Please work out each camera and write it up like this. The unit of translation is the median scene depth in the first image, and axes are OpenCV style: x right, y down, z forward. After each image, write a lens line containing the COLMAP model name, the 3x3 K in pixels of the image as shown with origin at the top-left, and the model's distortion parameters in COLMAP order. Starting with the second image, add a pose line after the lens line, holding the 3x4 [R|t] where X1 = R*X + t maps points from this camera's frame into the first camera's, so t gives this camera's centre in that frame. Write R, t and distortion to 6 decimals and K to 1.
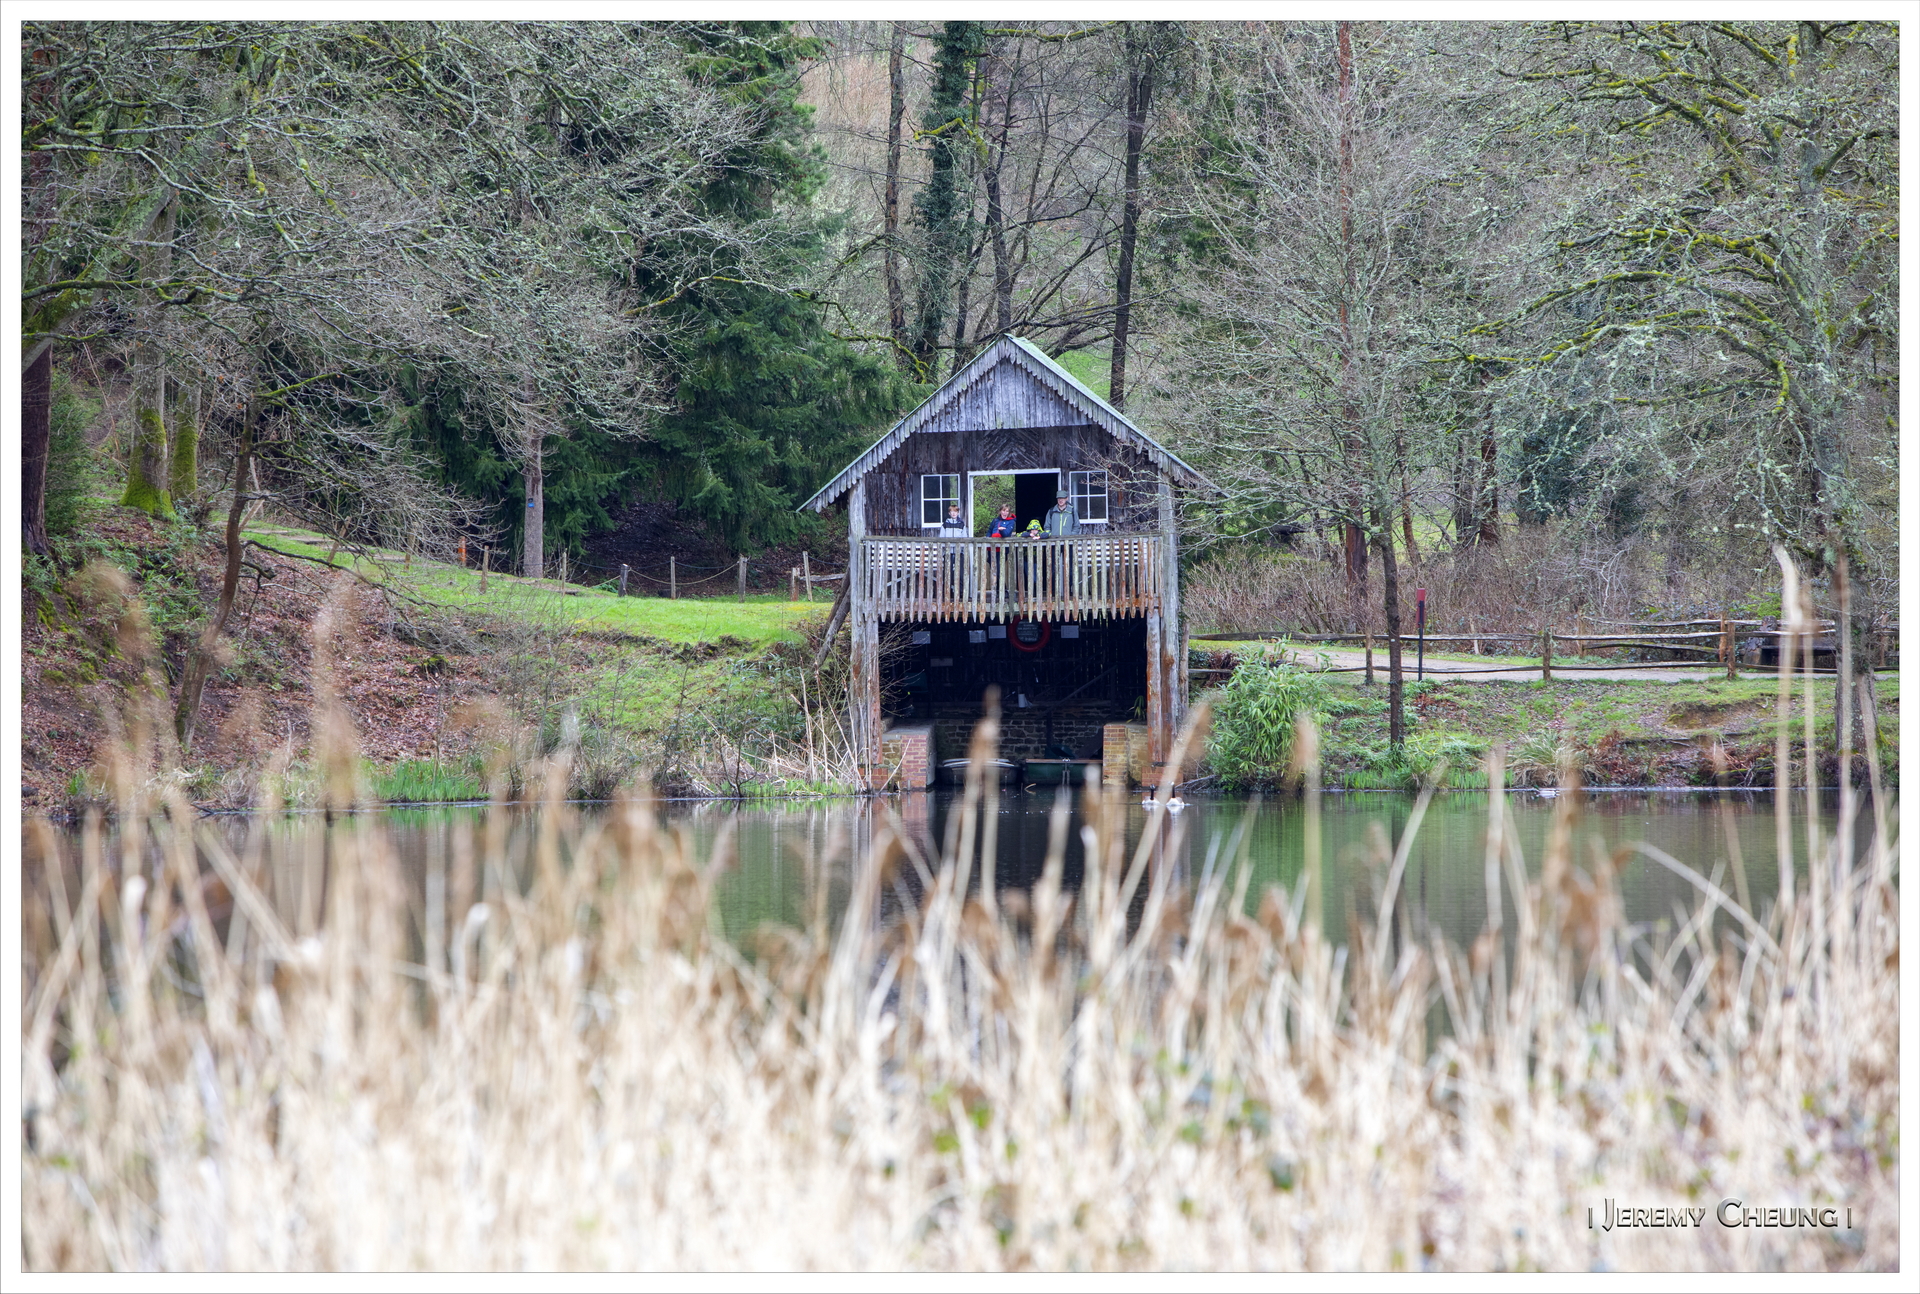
lens RADIAL K [[10420.2, 0, 958.3], [0, 10420.2, 699.3], [0, 0, 1]] dist [1.575121, 0.000000]
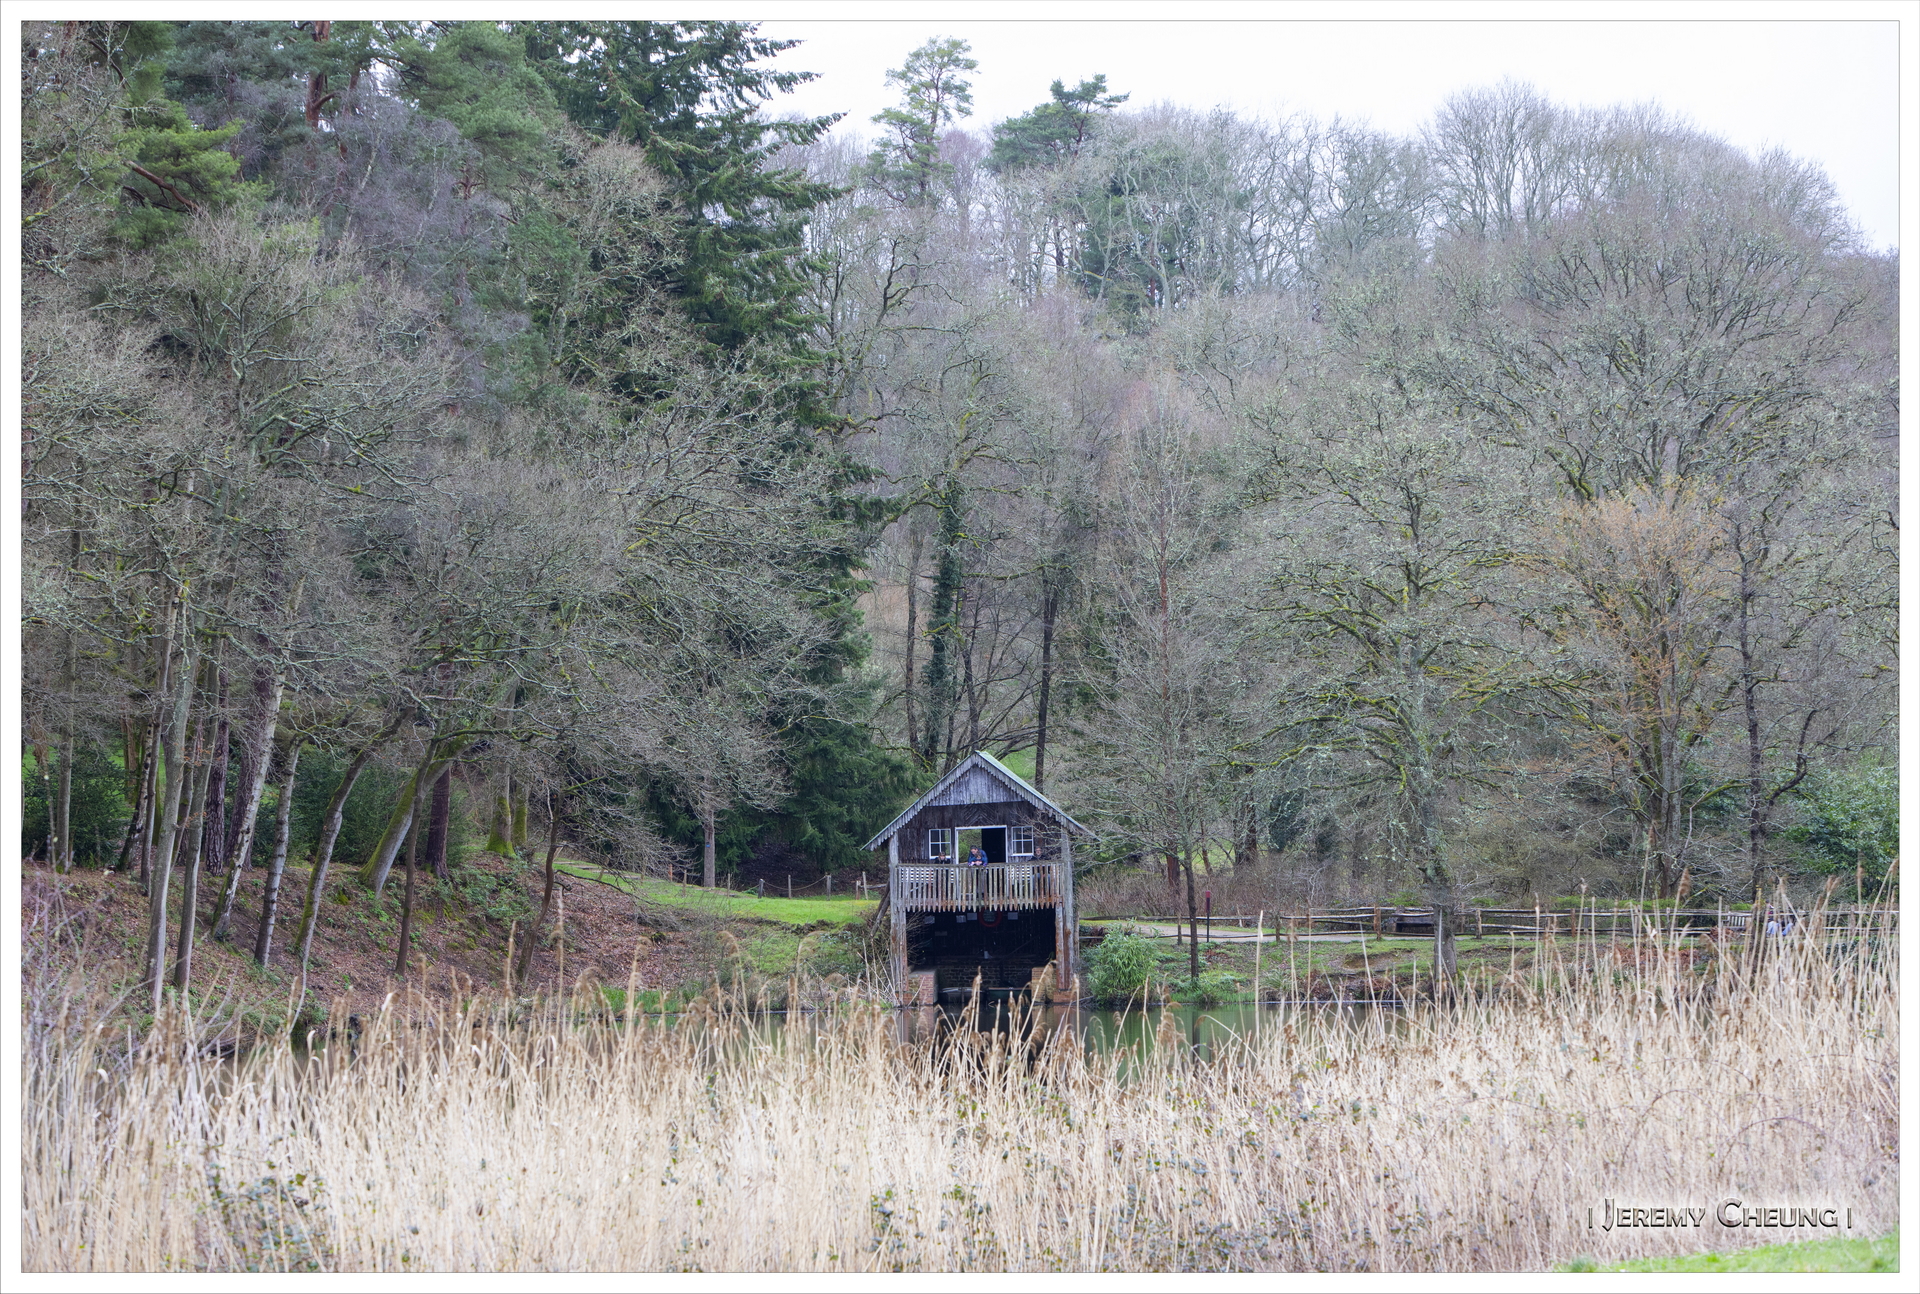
lens RADIAL K [[6435.4, 0, 950.1], [0, 6435.4, 650.9], [0, 0, 1]] dist [0.126659, 0.000000]
pose [[0.999973, -0.007272, 0.000855, -0.000688], [0.007304, 0.998892, -0.046483, -0.000675], [-0.000516, 0.046488, 0.998919, -0.108461]]
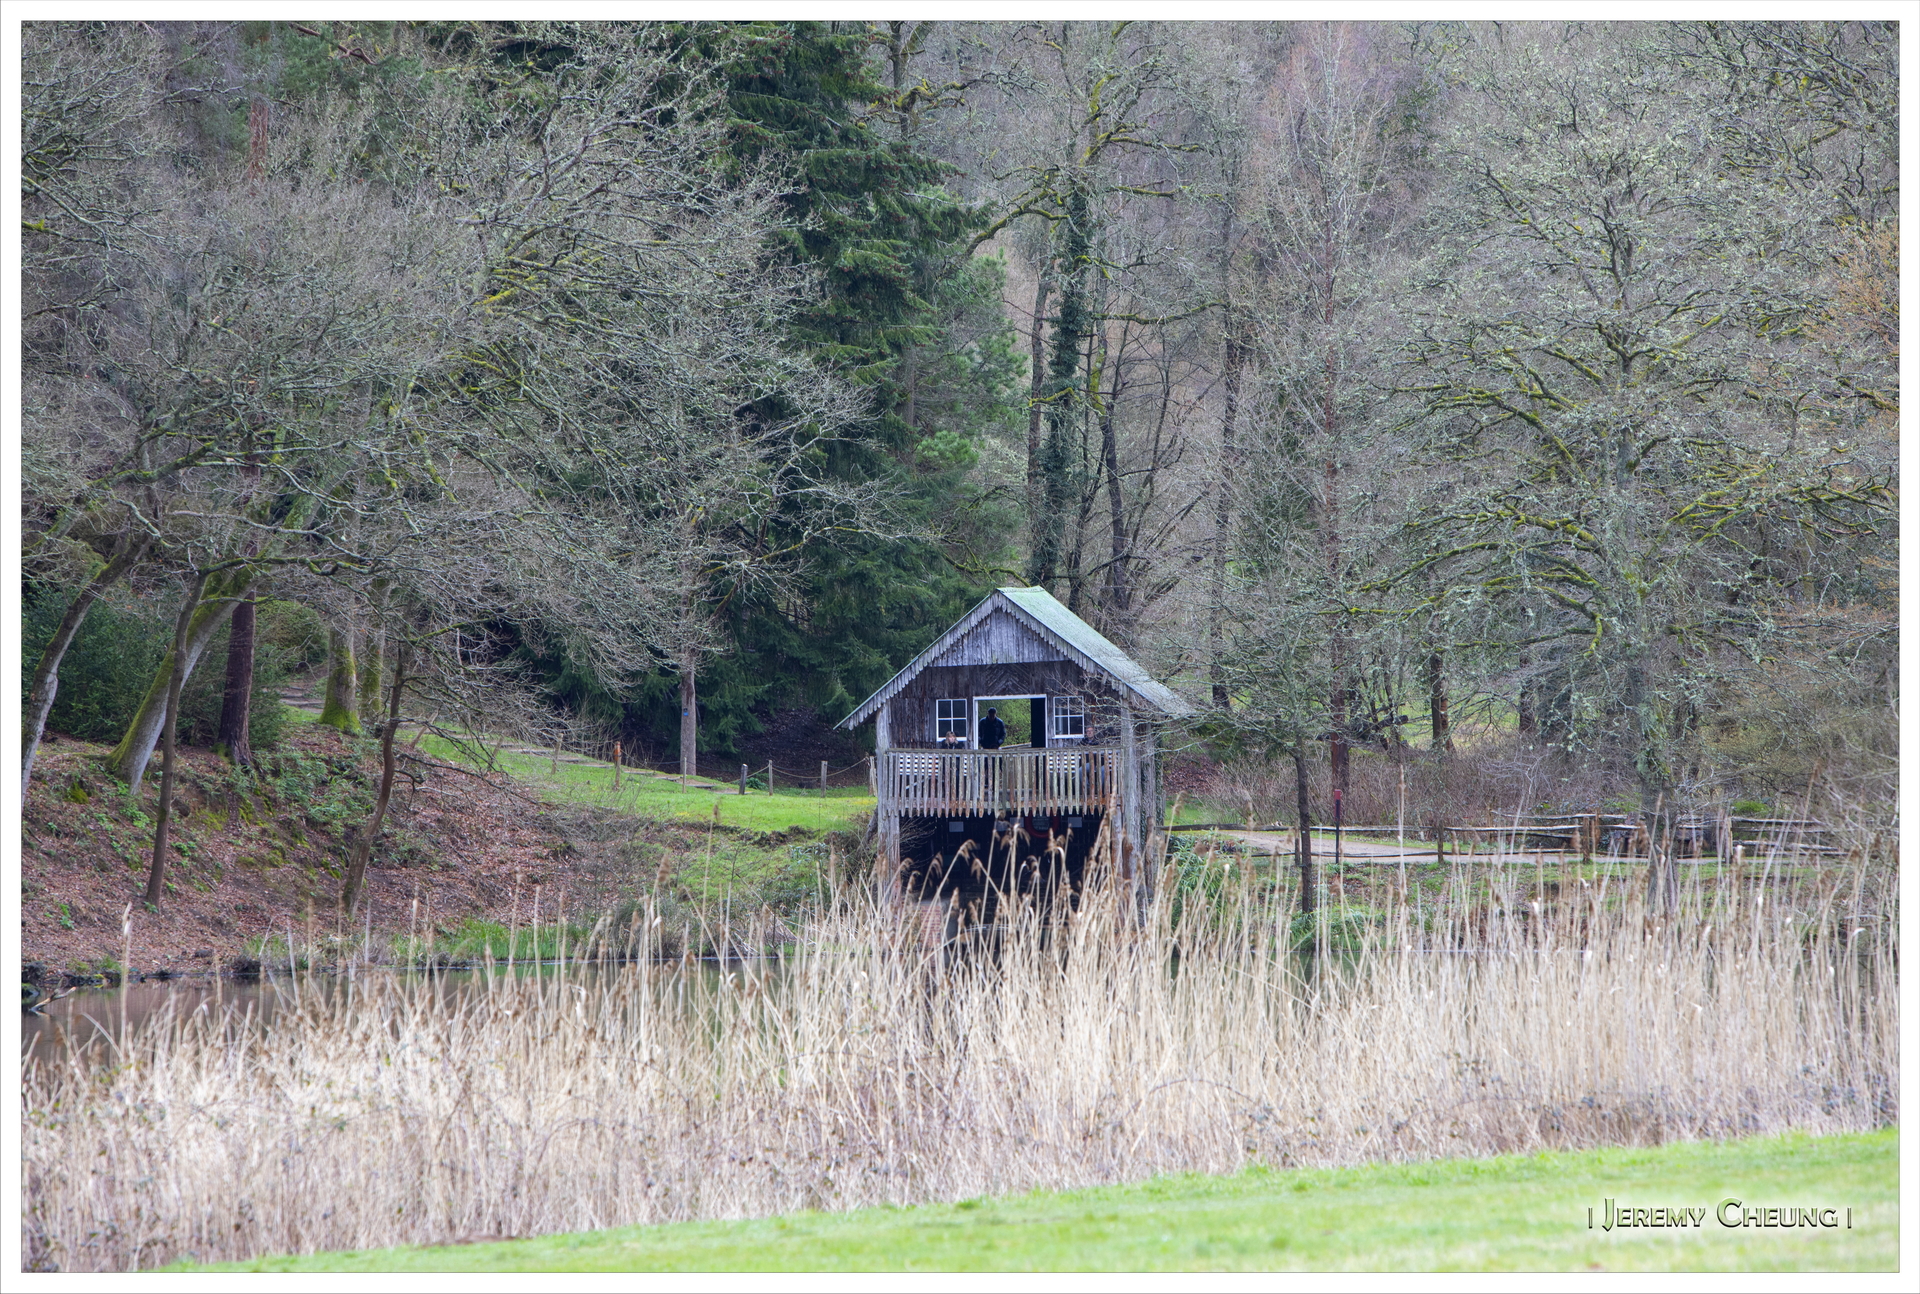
lens RADIAL K [[10420.2, 0, 949.1], [0, 10420.2, 647.4], [0, 0, 1]] dist [1.575121, 0.000000]
pose [[0.998809, -0.000479, -0.048796, 0.059555], [-0.000477, 0.999808, -0.019579, -0.003128], [0.048796, 0.019579, 0.998617, -0.259556]]
